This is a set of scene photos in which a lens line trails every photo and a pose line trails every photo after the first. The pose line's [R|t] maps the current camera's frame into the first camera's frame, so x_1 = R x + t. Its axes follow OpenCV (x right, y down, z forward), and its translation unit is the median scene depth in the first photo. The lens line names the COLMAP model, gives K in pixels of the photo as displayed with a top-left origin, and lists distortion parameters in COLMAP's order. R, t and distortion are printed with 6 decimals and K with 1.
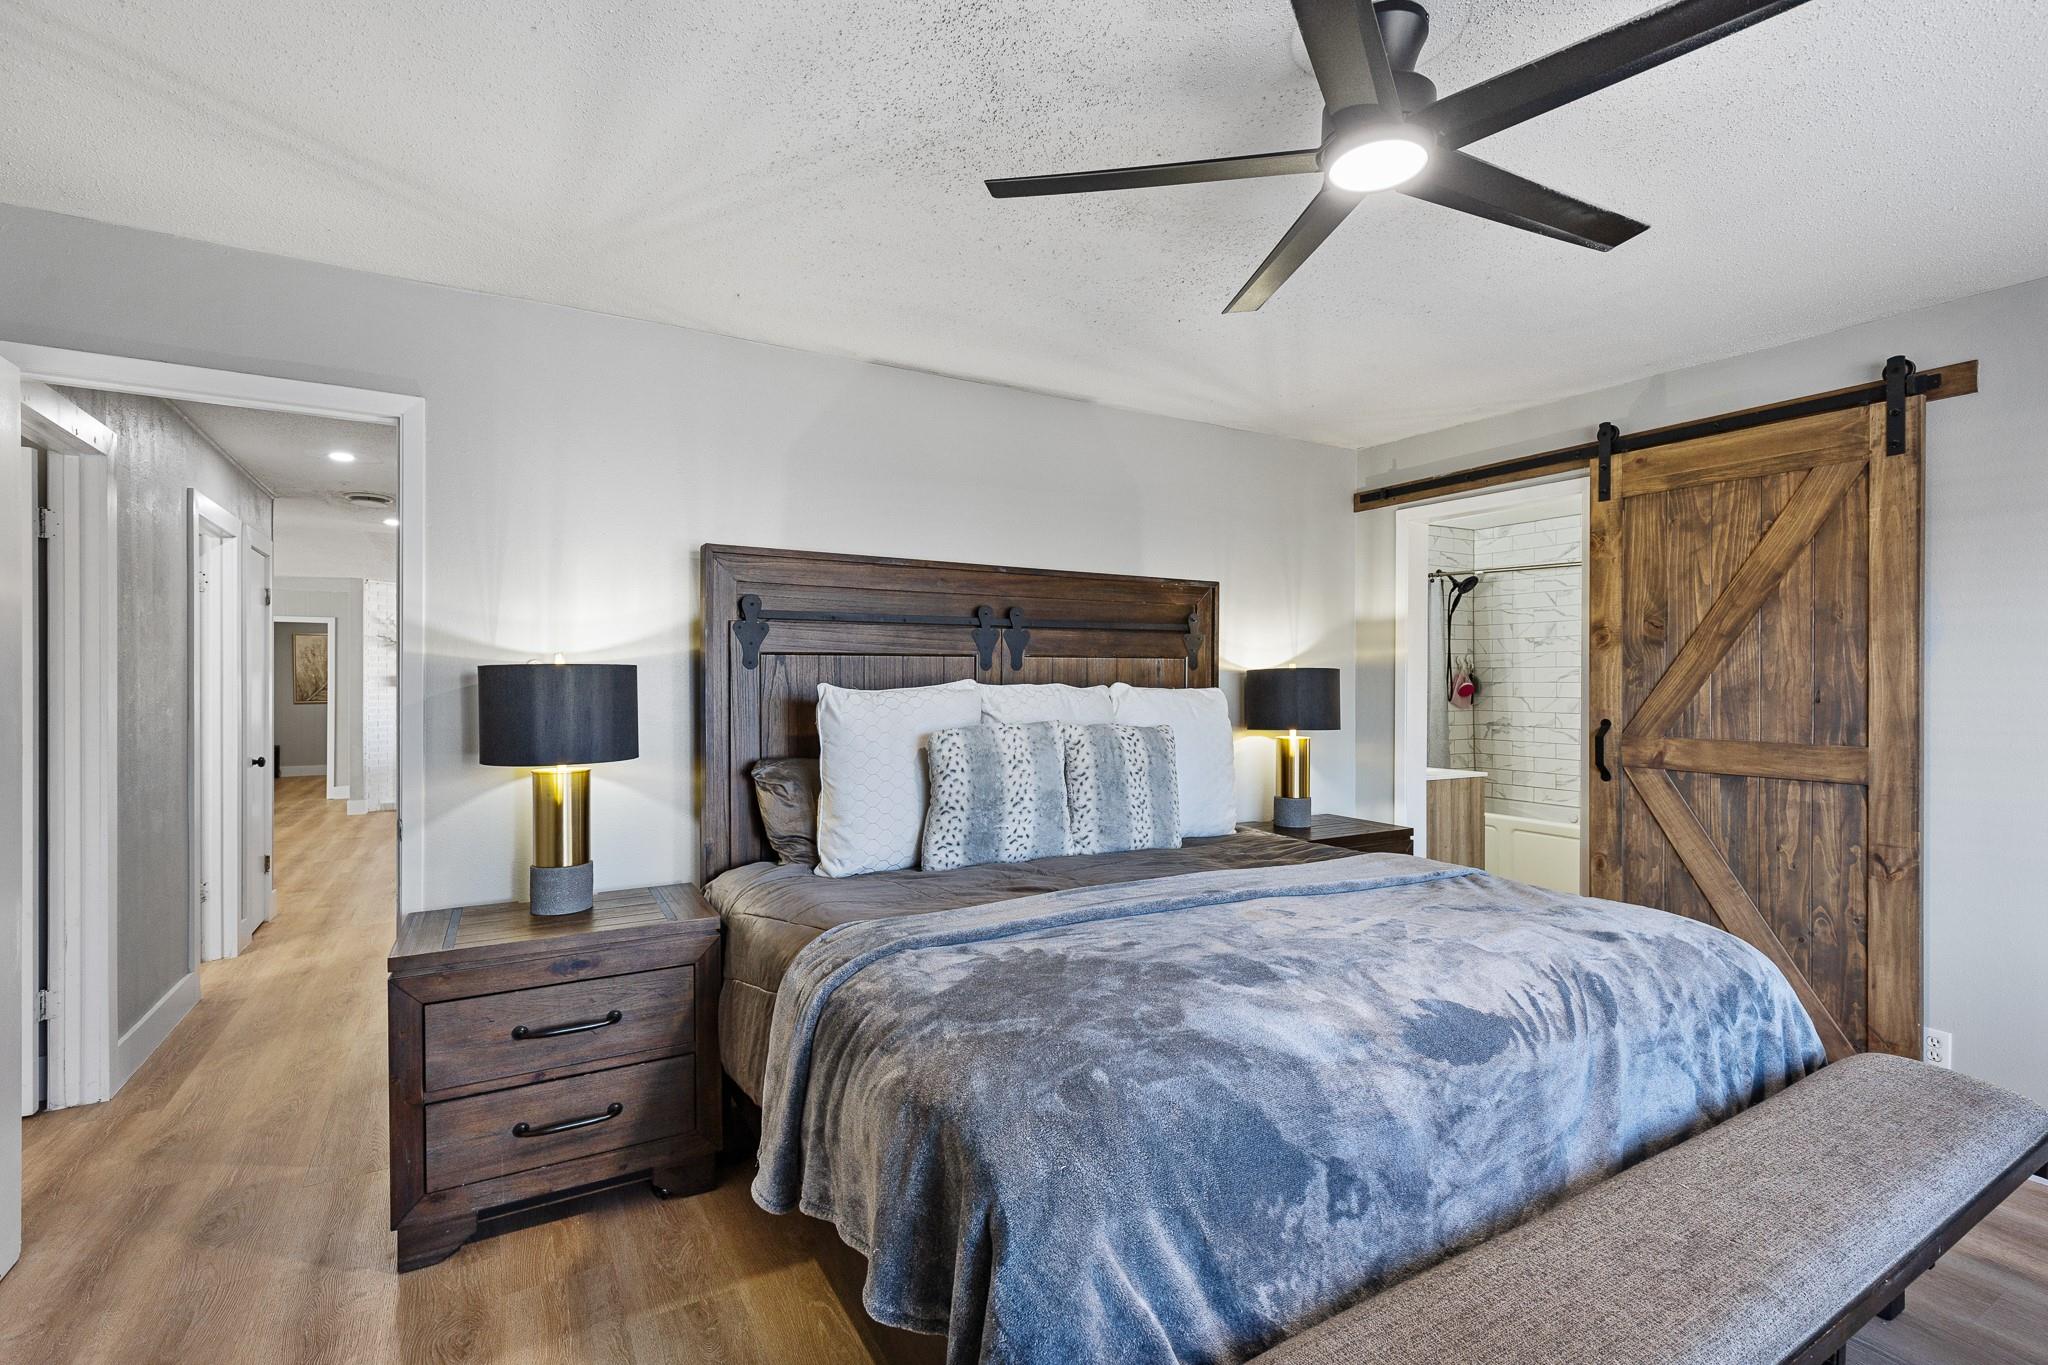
lens RADIAL K [[942.3, 0, 1016.8], [0, 942.3, 683.7], [0, 0, 1]] dist [-0.003557, -0.000096]
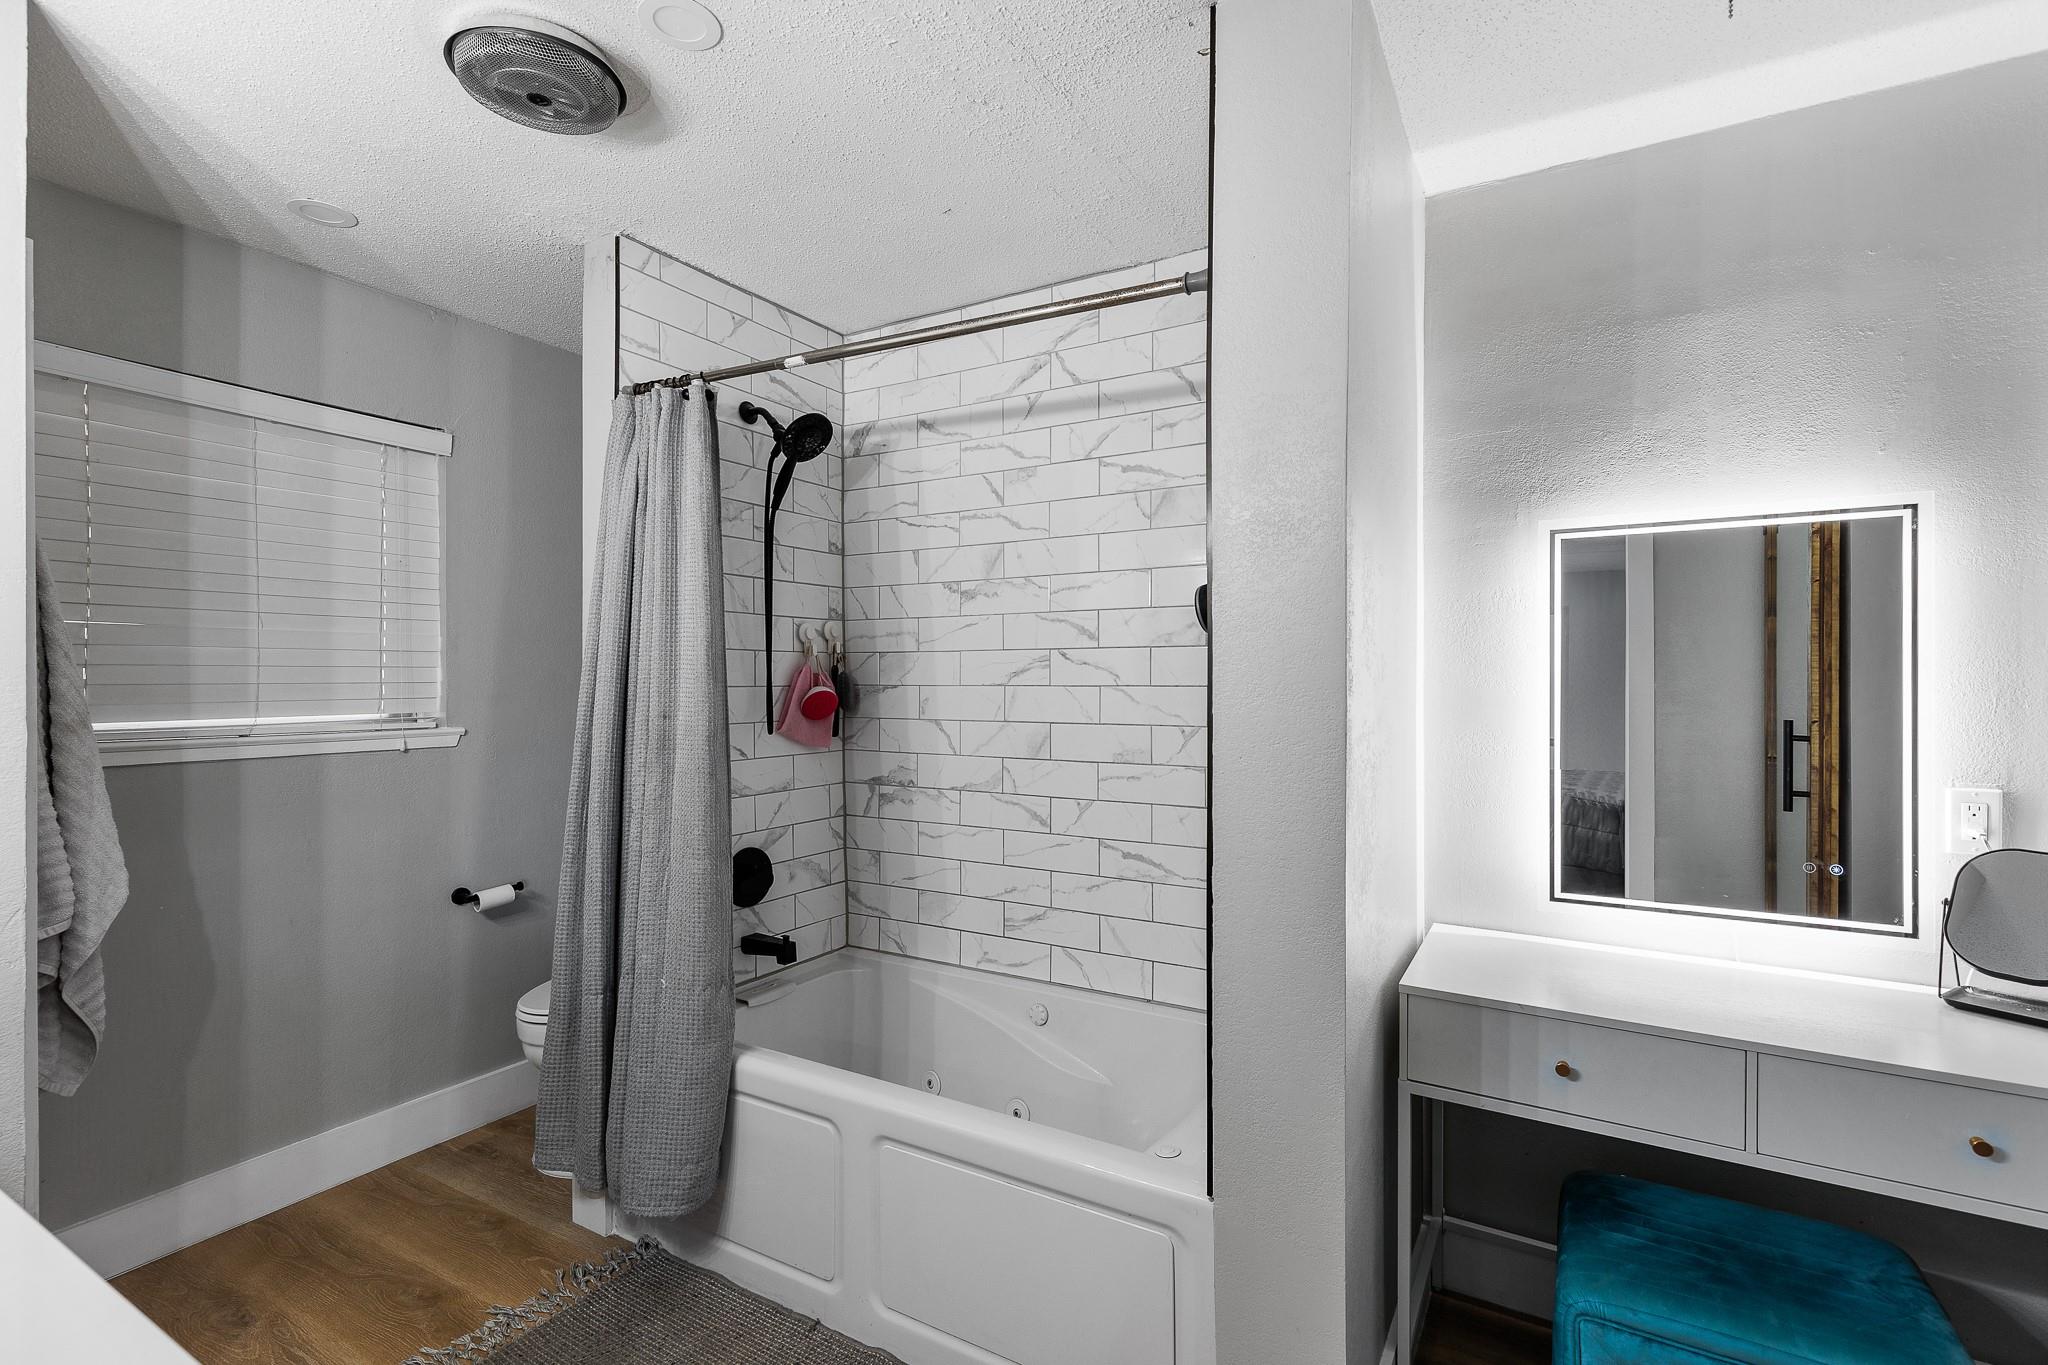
lens RADIAL K [[942.3, 0, 1024.6], [0, 942.3, 688.5], [0, 0, 1]] dist [-0.003557, -0.000096]
pose [[0.883164, -0.001713, 0.469062, 0.375189], [0.001555, 0.999999, 0.000725, -0.000316], [-0.469062, 0.000089, 0.883165, 0.609000]]
